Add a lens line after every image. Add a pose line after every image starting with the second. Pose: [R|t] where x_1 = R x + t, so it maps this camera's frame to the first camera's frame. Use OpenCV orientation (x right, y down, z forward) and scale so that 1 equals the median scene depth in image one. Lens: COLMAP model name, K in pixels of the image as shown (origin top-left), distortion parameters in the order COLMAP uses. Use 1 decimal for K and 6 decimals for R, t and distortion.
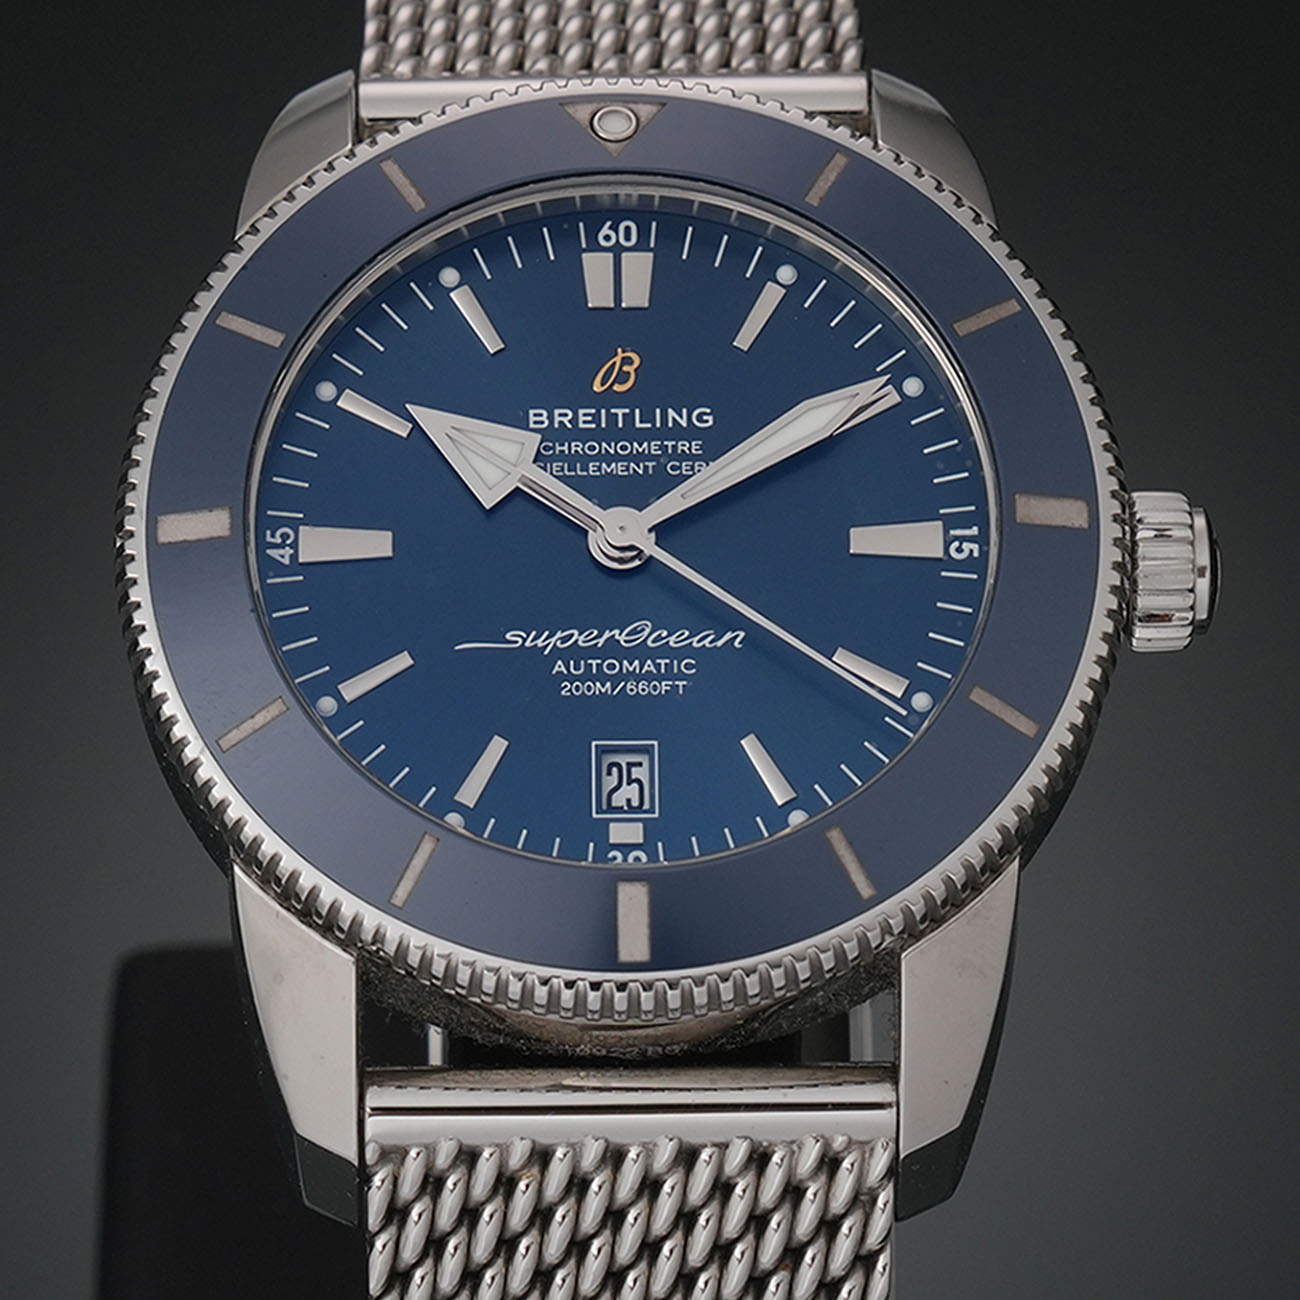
lens RADIAL K [[8999.1, 0, 650.0], [0, 8999.1, 650.0], [0, 0, 1]] dist [-0.044787, -16.326947]
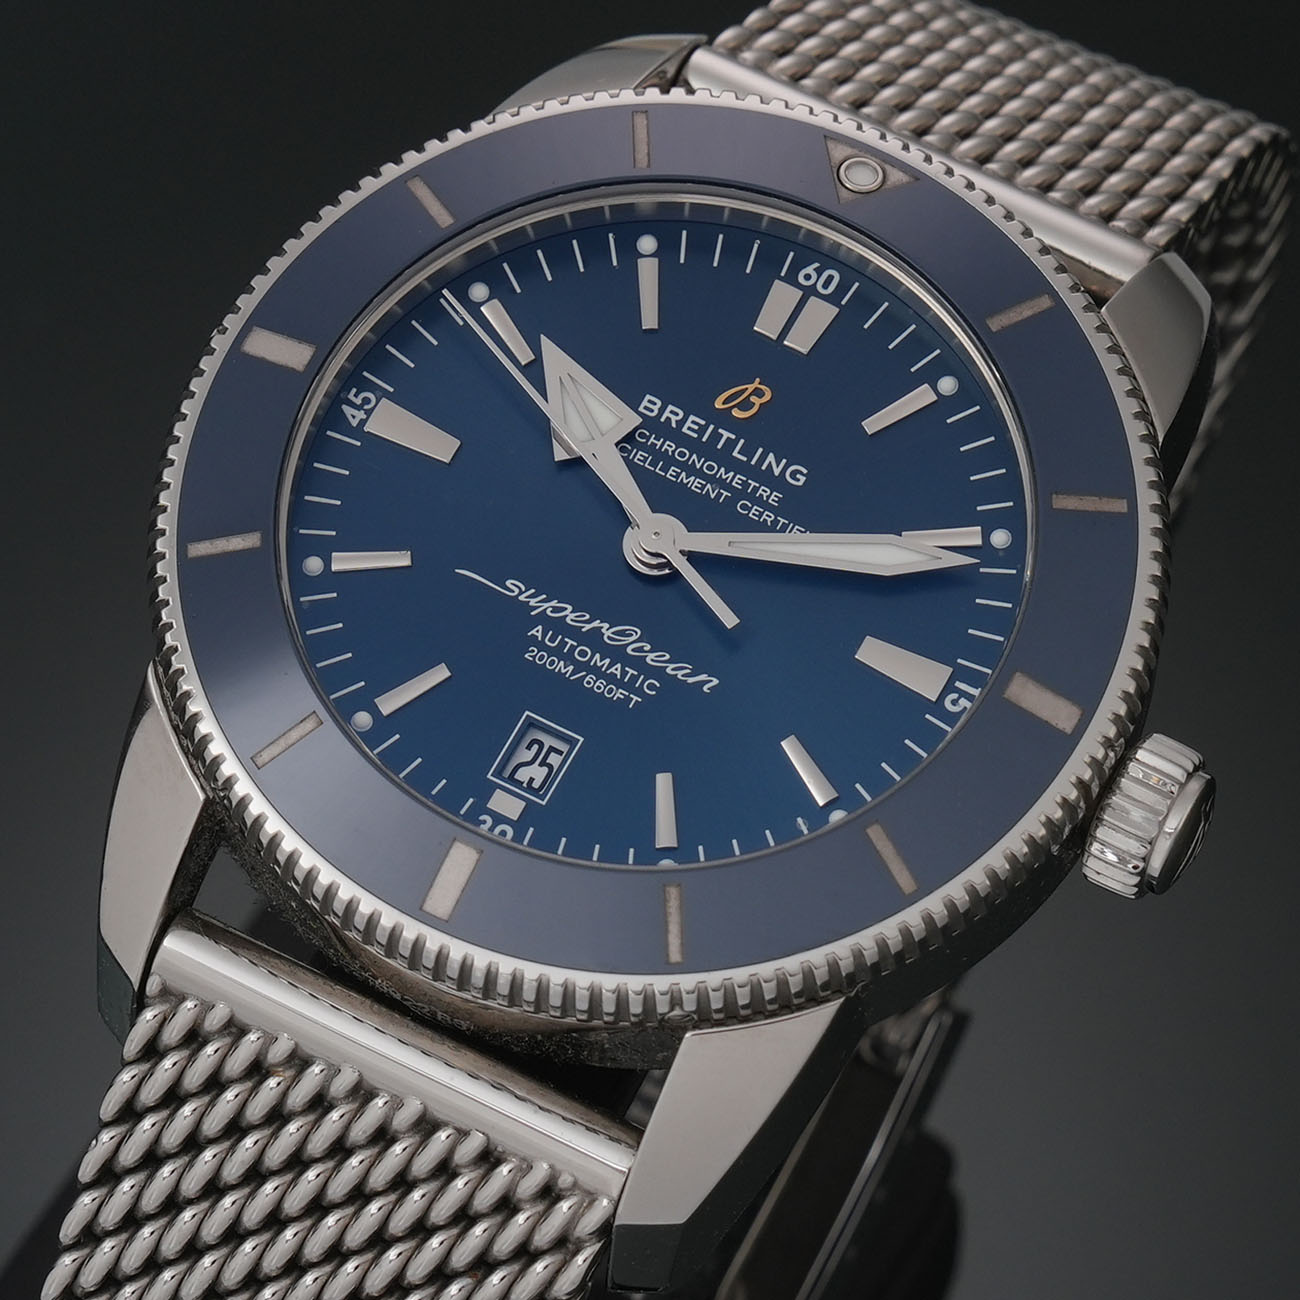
lens RADIAL K [[8999.1, 0, 650.0], [0, 8999.1, 650.0], [0, 0, 1]] dist [-0.044787, -16.326947]
pose [[0.871562, 0.427584, -0.239901, 0.238601], [-0.434066, 0.900448, 0.027935, -0.029269], [0.227963, 0.079786, 0.970395, 0.036793]]
